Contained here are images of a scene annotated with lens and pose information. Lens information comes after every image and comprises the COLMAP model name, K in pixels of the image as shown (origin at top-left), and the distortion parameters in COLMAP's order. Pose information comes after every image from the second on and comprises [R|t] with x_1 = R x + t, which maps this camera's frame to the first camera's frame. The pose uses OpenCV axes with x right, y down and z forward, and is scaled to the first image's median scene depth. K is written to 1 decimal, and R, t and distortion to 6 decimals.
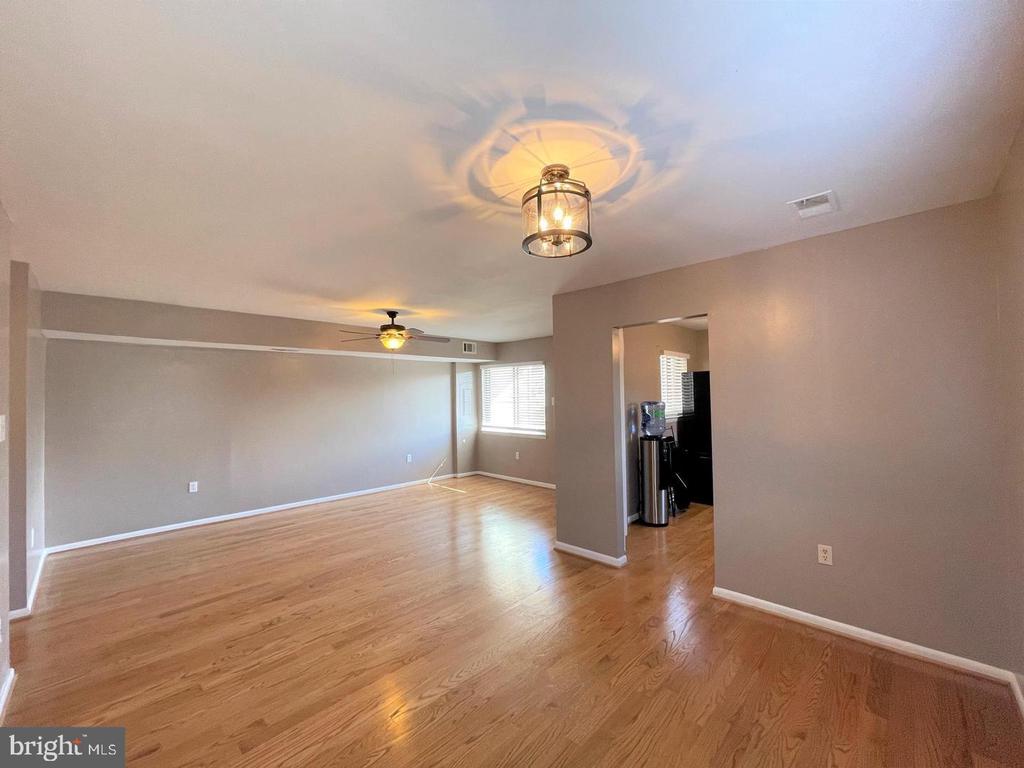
lens RADIAL K [[413.8, 0, 509.0], [0, 413.8, 389.5], [0, 0, 1]] dist [0.000533, 0.000059]
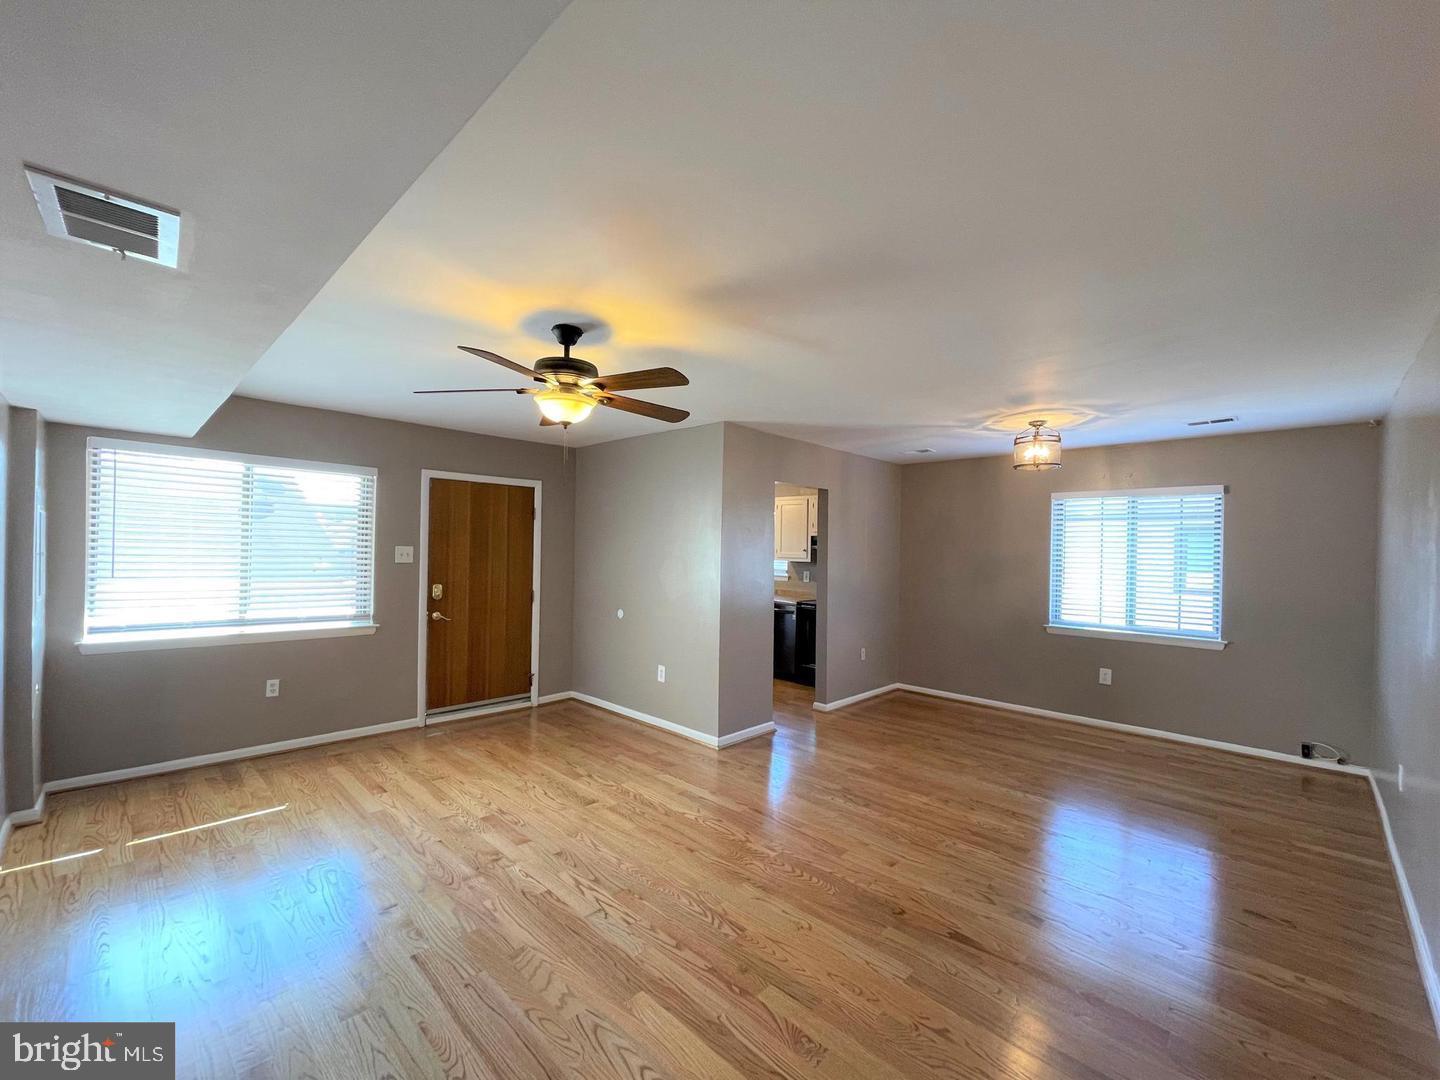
lens RADIAL K [[593.8, 0, 725.7], [0, 593.8, 549.4], [0, 0, 1]] dist [-0.001831, -0.000334]
pose [[-0.021260, 0.017245, 0.999625, -1.045512], [-0.041348, 0.998981, -0.018113, 0.032705], [-0.998919, -0.041718, -0.020525, 1.065862]]
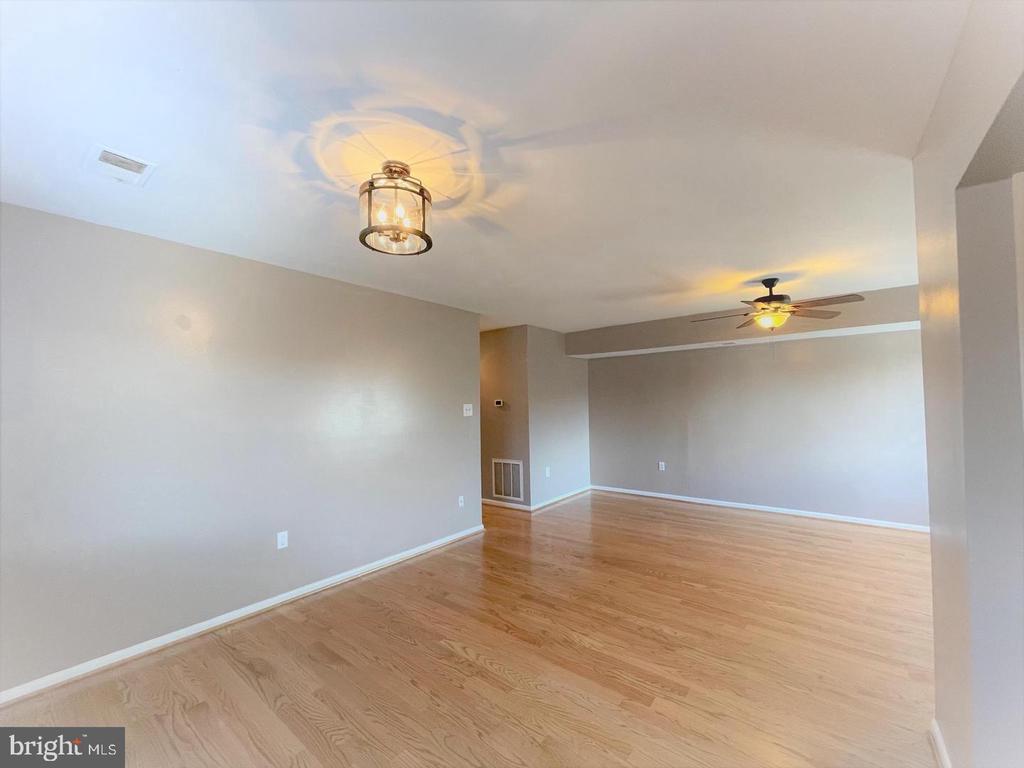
lens RADIAL K [[413.8, 0, 509.0], [0, 413.8, 389.5], [0, 0, 1]] dist [0.000533, 0.000059]
pose [[0.107909, -0.014850, -0.994050, 0.525692], [0.033368, 0.999379, -0.011307, 0.009527], [0.993601, -0.031949, 0.108337, 0.538535]]
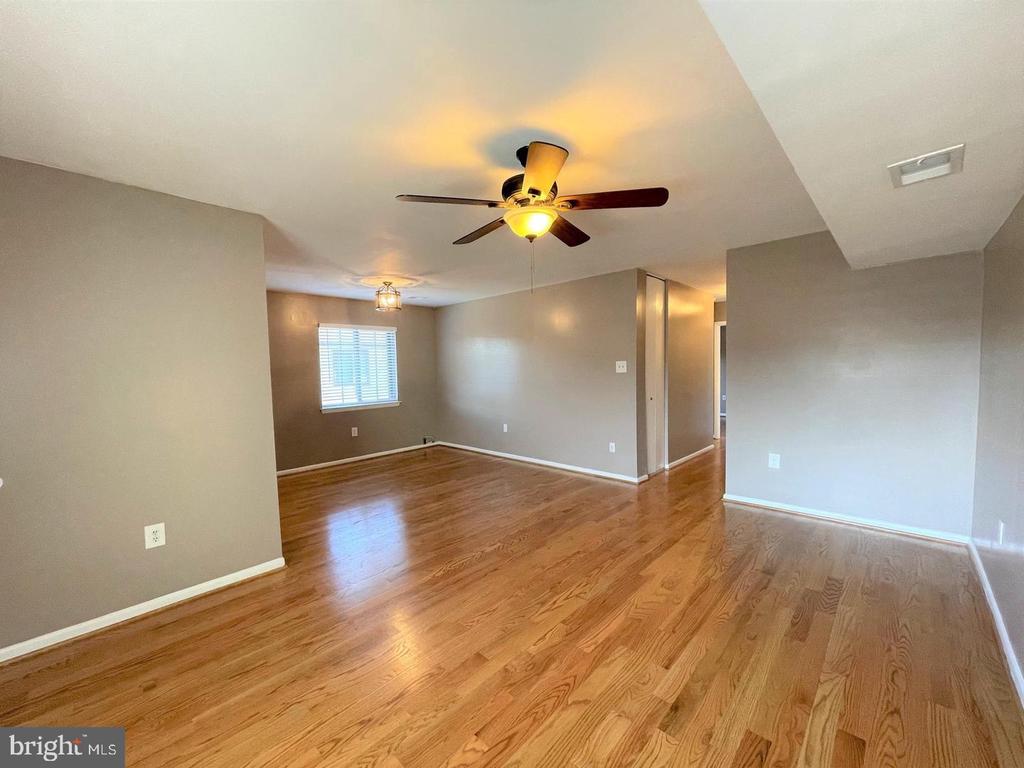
lens RADIAL K [[407.2, 0, 509.9], [0, 407.2, 390.0], [0, 0, 1]] dist [0.001098, 0.000056]
pose [[-0.998943, 0.043479, -0.014936, -0.304209], [0.042862, 0.998304, 0.039405, 0.058132], [0.016624, 0.038723, -0.999112, 1.793452]]
